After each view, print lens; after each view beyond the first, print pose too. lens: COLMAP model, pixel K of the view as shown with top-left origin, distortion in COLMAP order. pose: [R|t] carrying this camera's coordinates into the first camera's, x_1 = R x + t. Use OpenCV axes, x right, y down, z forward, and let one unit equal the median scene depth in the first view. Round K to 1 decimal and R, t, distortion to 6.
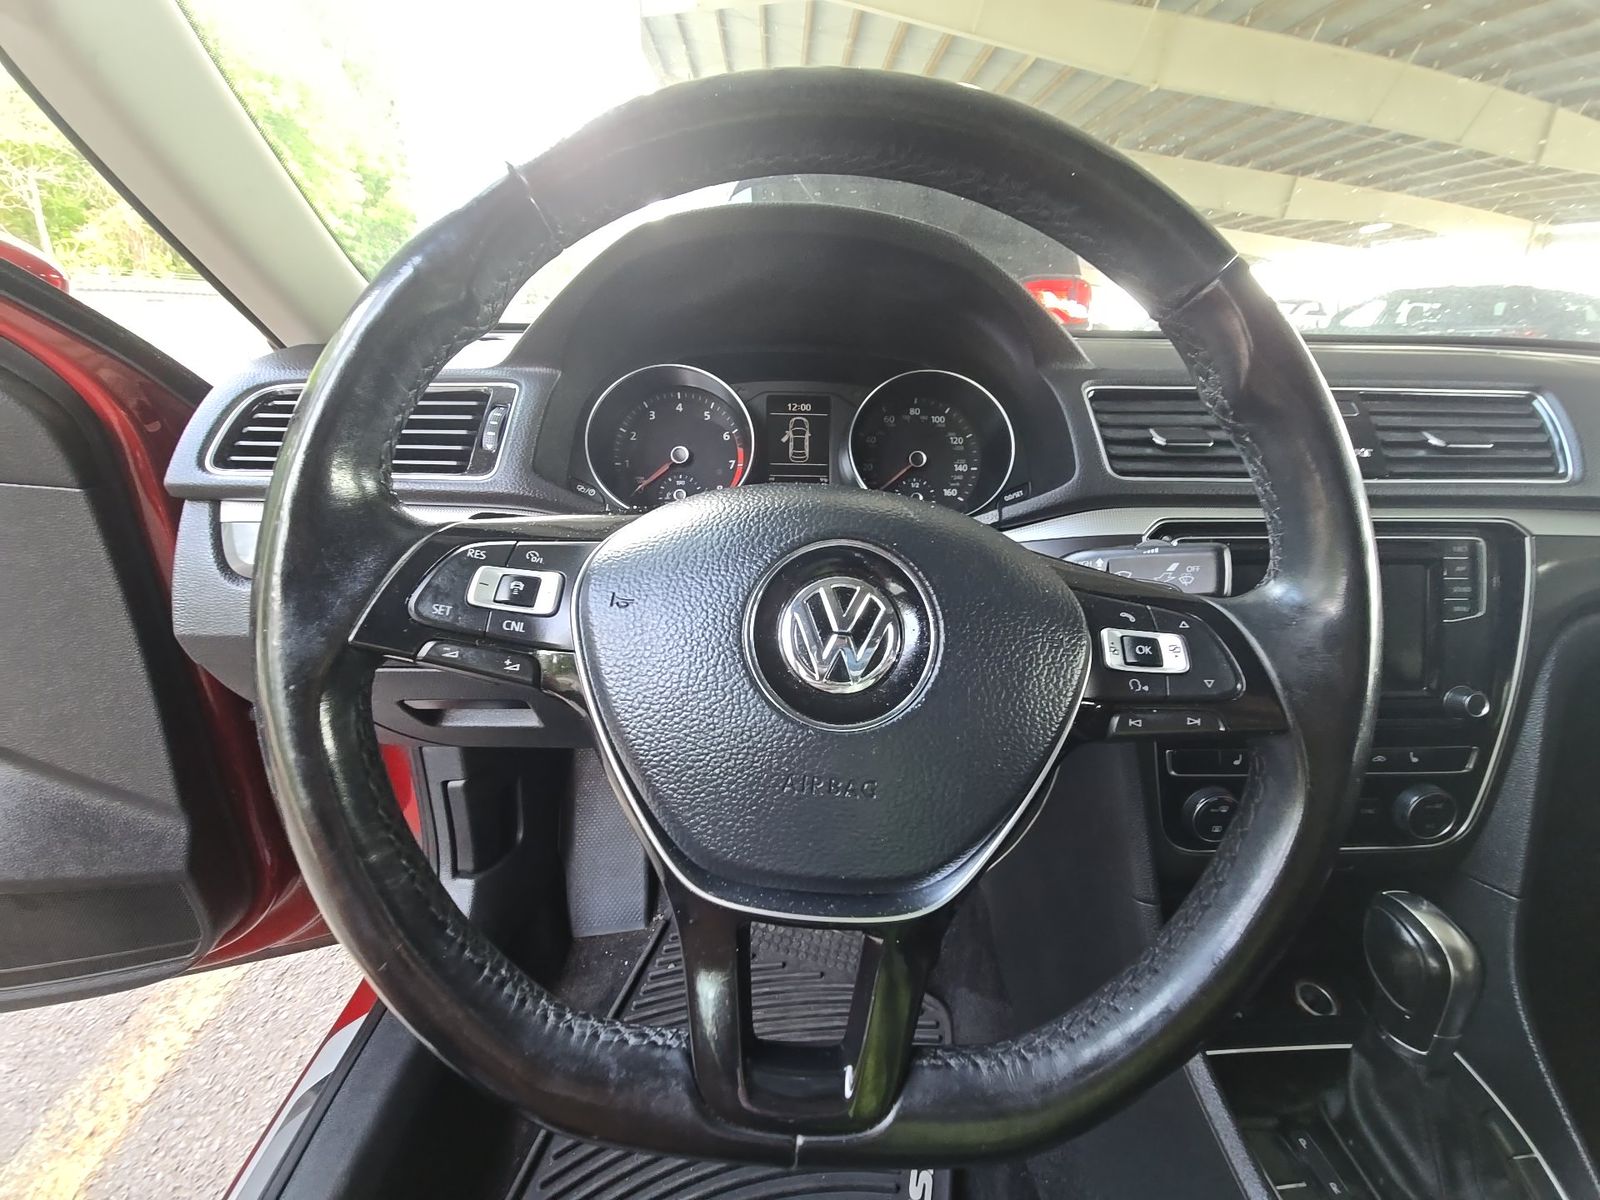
lens RADIAL K [[637.8, 0, 796.2], [0, 637.8, 606.5], [0, 0, 1]] dist [0.002523, -0.000173]
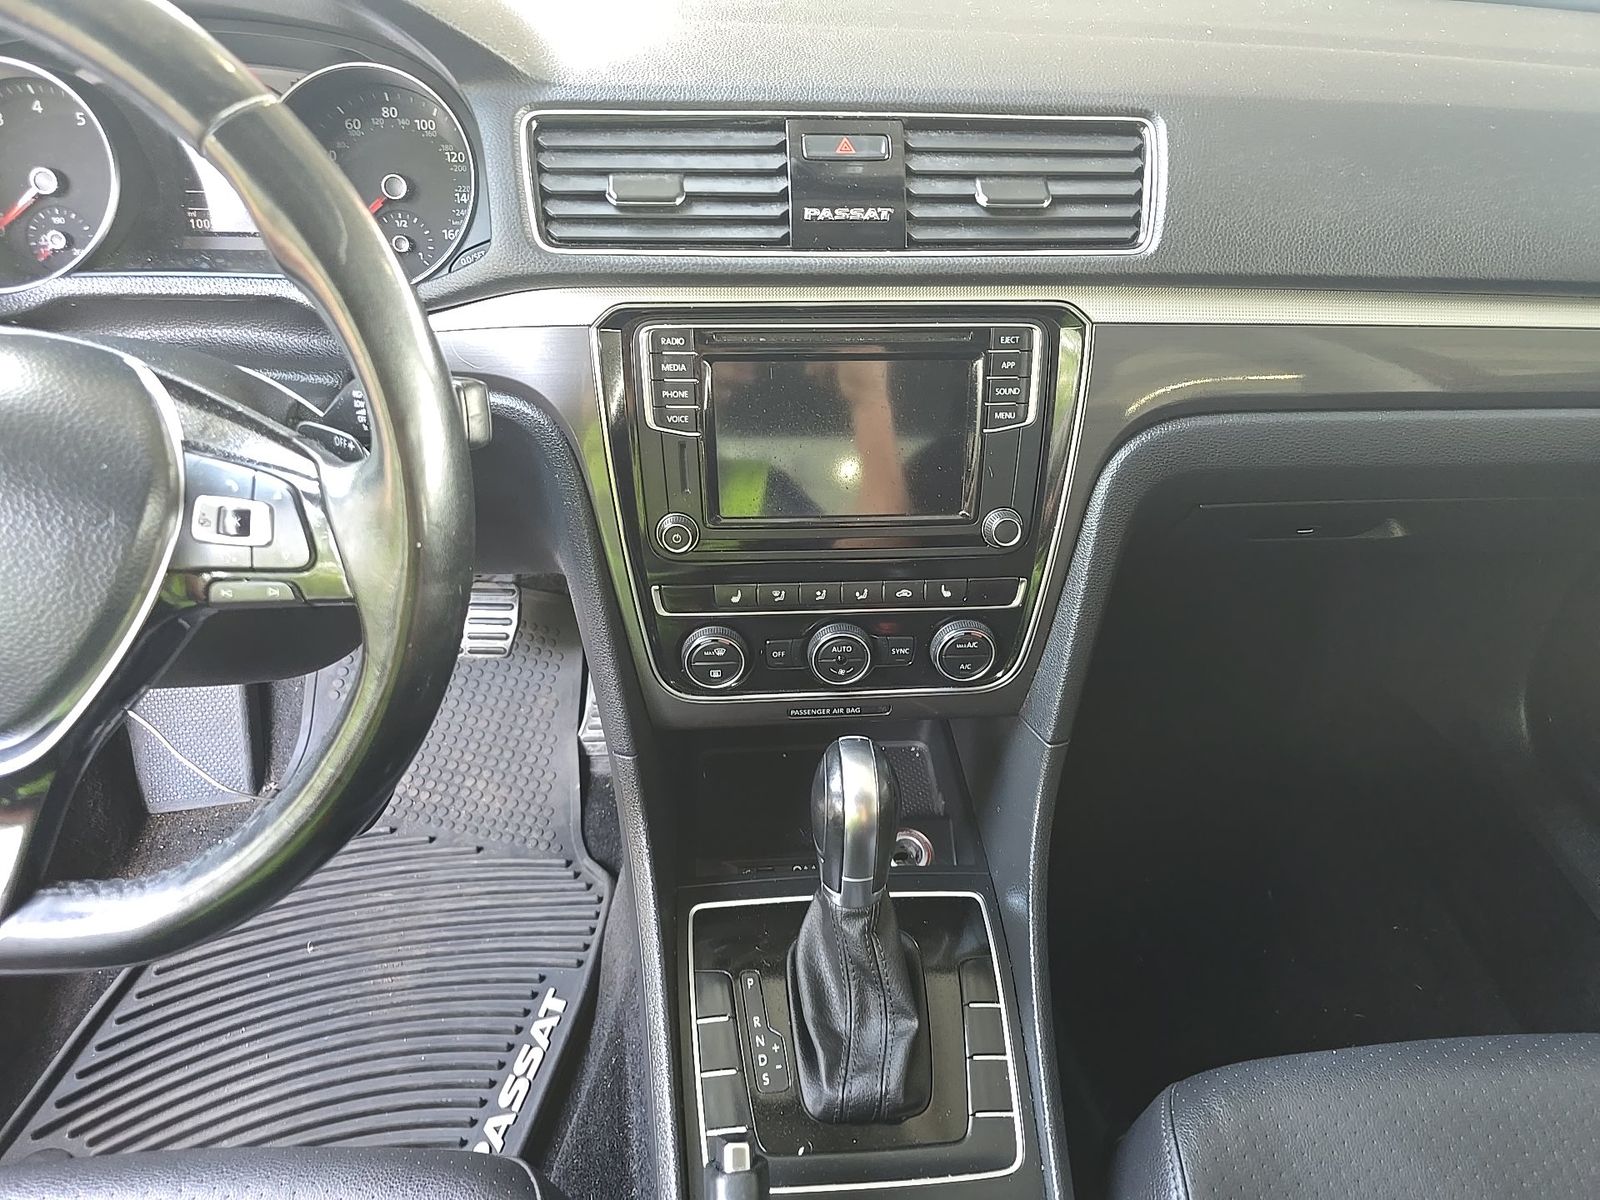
lens RADIAL K [[1094.1, 0, 800.6], [0, 1094.1, 597.4], [0, 0, 1]] dist [0.005315, -0.007358]
pose [[0.999282, -0.006538, 0.037308, 0.600706], [-0.003852, 0.962337, 0.271832, -0.124470], [-0.037681, -0.271781, 0.961621, -0.323924]]
